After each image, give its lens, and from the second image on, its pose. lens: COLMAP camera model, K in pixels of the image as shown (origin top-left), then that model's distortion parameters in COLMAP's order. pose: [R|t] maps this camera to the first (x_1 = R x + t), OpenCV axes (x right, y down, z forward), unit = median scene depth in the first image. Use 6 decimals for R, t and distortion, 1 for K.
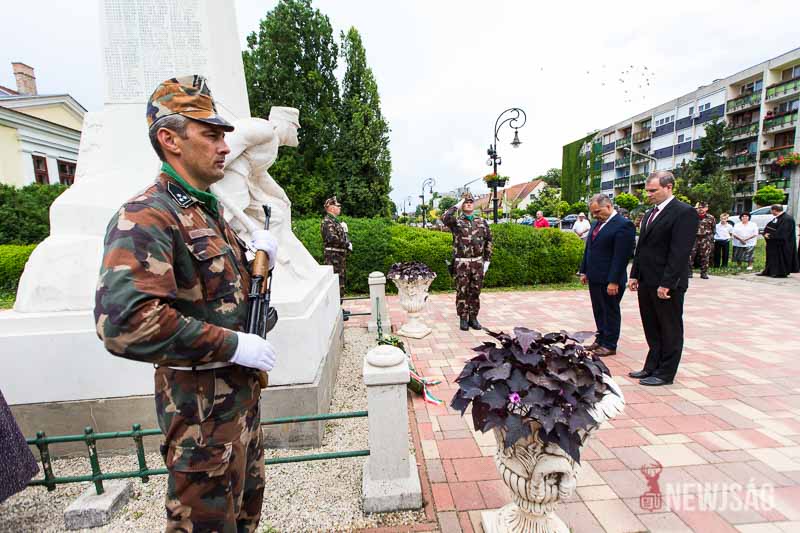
lens RADIAL K [[359.0, 0, 398.3], [0, 359.0, 267.6], [0, 0, 1]] dist [0.003740, -0.000870]
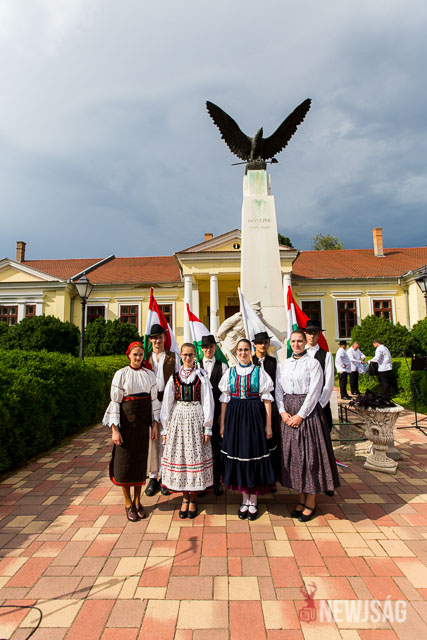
lens RADIAL K [[308.2, 0, 215.4], [0, 308.2, 321.7], [0, 0, 1]] dist [0.001659, 0.000026]
pose [[-0.094461, -0.071007, -0.992993, 0.374728], [-0.100291, 0.993057, -0.061471, -0.045322], [0.990464, 0.093782, -0.100926, 0.232238]]
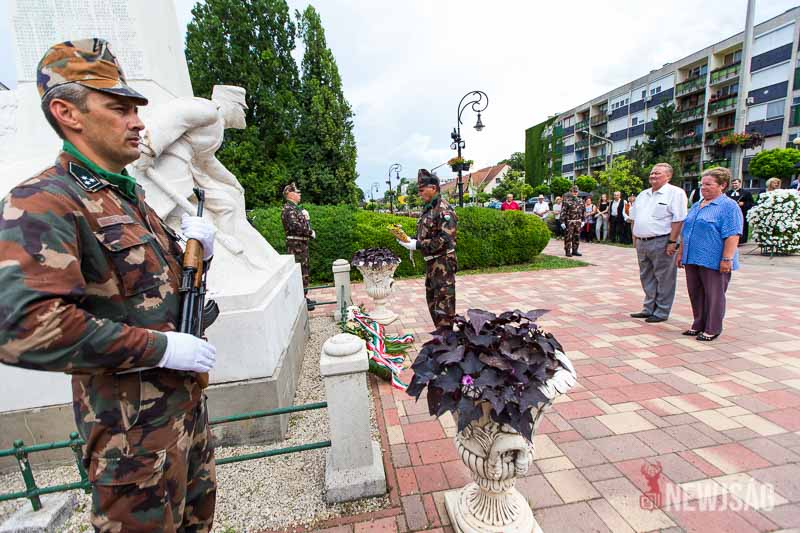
lens RADIAL K [[358.4, 0, 397.7], [0, 358.4, 269.0], [0, 0, 1]] dist [0.006387, -0.002562]
pose [[0.996085, -0.039422, 0.079124, 0.006594], [0.036182, 0.998463, 0.041974, 0.000991], [-0.080657, -0.038946, 0.995981, 0.004810]]
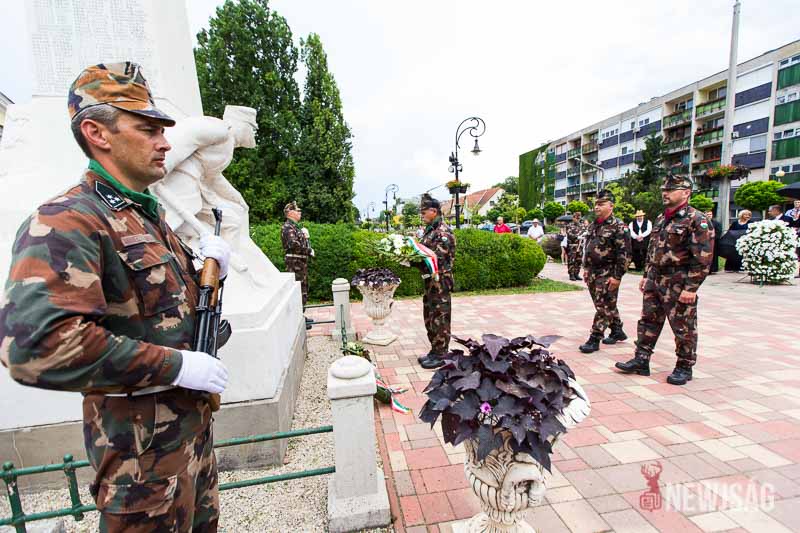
lens RADIAL K [[358.6, 0, 398.3], [0, 358.6, 269.3], [0, 0, 1]] dist [0.002905, -0.000636]
pose [[0.994950, -0.011415, 0.099724, -0.000224], [0.012512, 0.999868, -0.010384, -0.000424], [-0.099593, 0.011579, 0.994961, 0.005218]]
